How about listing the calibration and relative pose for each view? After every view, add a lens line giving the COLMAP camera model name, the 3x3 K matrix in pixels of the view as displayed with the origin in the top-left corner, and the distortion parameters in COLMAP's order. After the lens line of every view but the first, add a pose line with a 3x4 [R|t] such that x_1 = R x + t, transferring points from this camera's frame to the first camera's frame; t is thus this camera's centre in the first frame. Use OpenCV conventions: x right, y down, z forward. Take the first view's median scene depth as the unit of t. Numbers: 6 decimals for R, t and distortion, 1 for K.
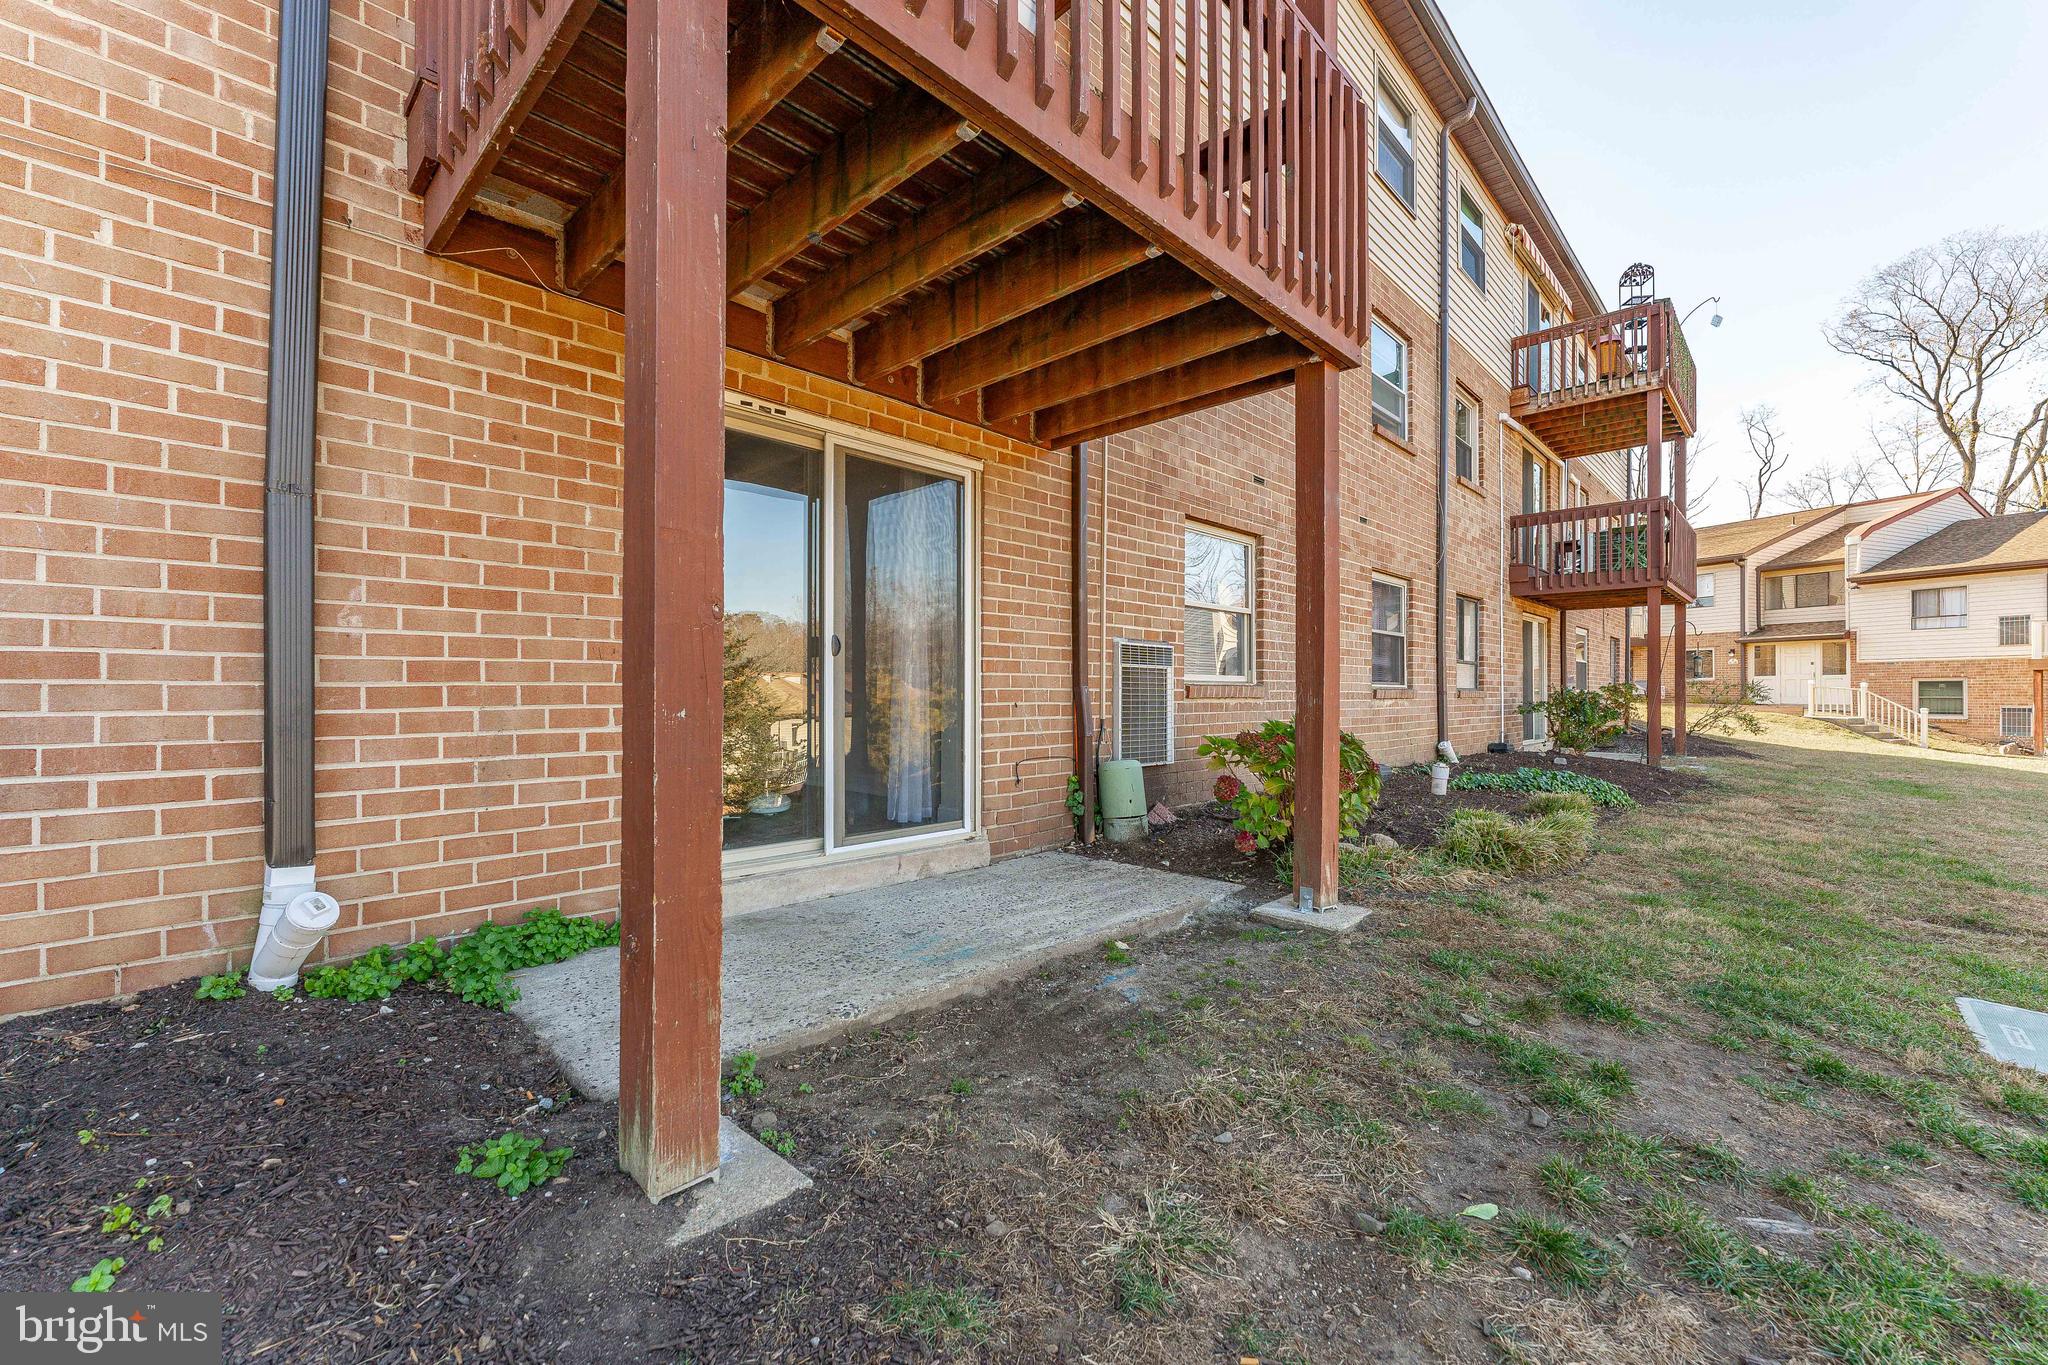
lens RADIAL K [[838.9, 0, 1032.7], [0, 838.9, 689.6], [0, 0, 1]] dist [-0.000454, -0.000087]
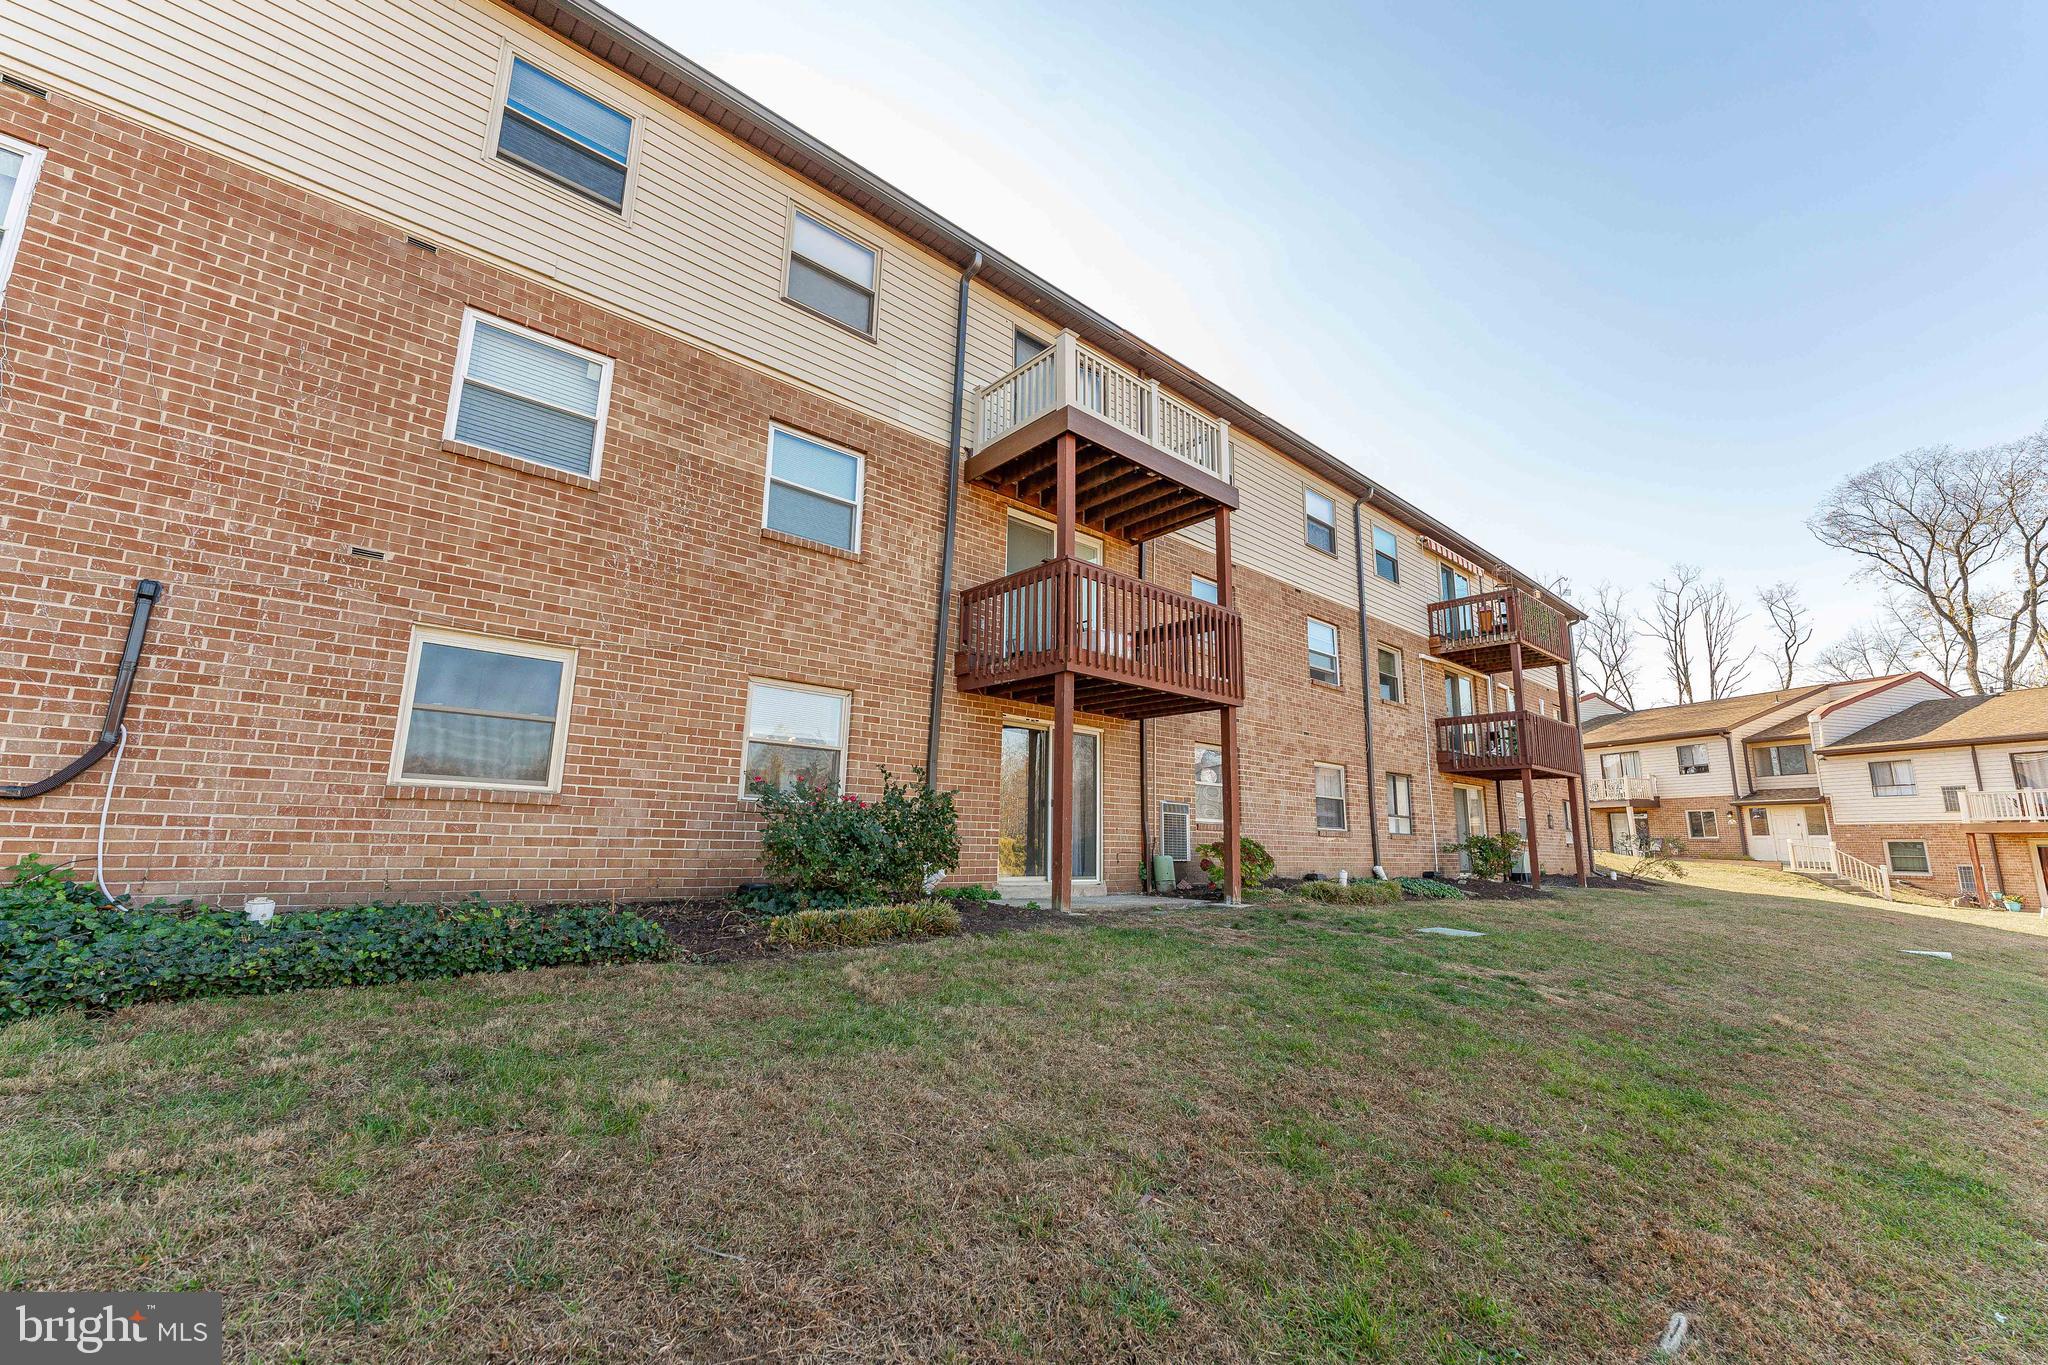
lens RADIAL K [[838.9, 0, 1016.4], [0, 838.9, 684.3], [0, 0, 1]] dist [-0.000454, -0.000087]
pose [[0.994924, 0.001804, -0.100616, -0.031664], [-0.020169, 0.983125, -0.181819, 0.025905], [0.098590, 0.182925, 0.978171, -0.688479]]
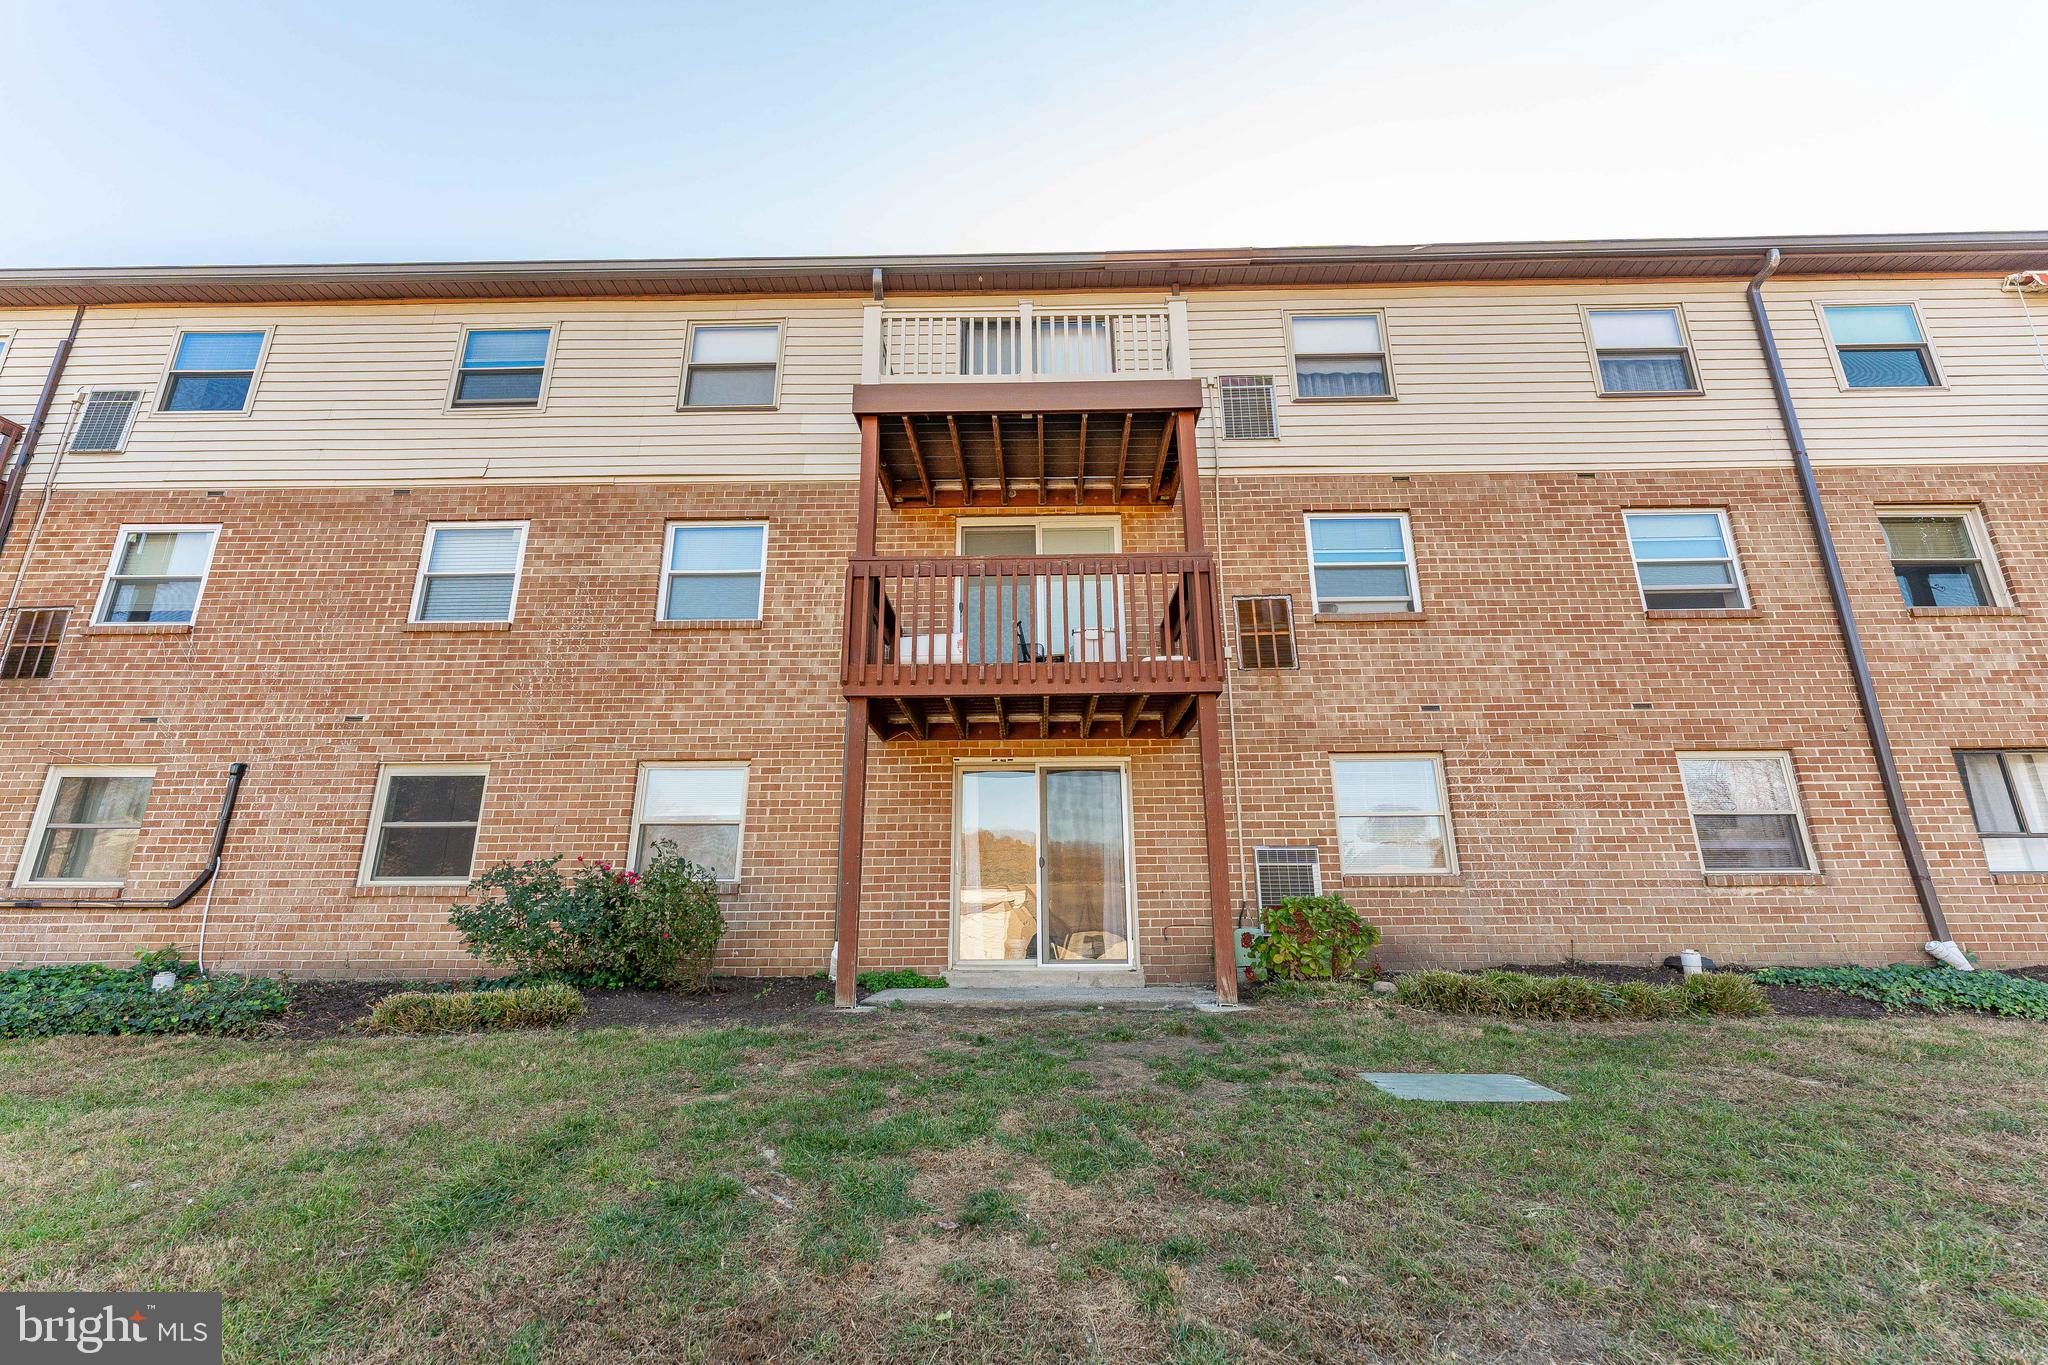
lens RADIAL K [[838.9, 0, 1024.1], [0, 838.9, 684.4], [0, 0, 1]] dist [-0.000454, -0.000087]
pose [[0.669349, -0.202718, -0.714757, 0.528305], [0.010366, 0.964510, -0.263845, 0.028382], [0.742876, 0.169195, 0.647695, -0.185185]]
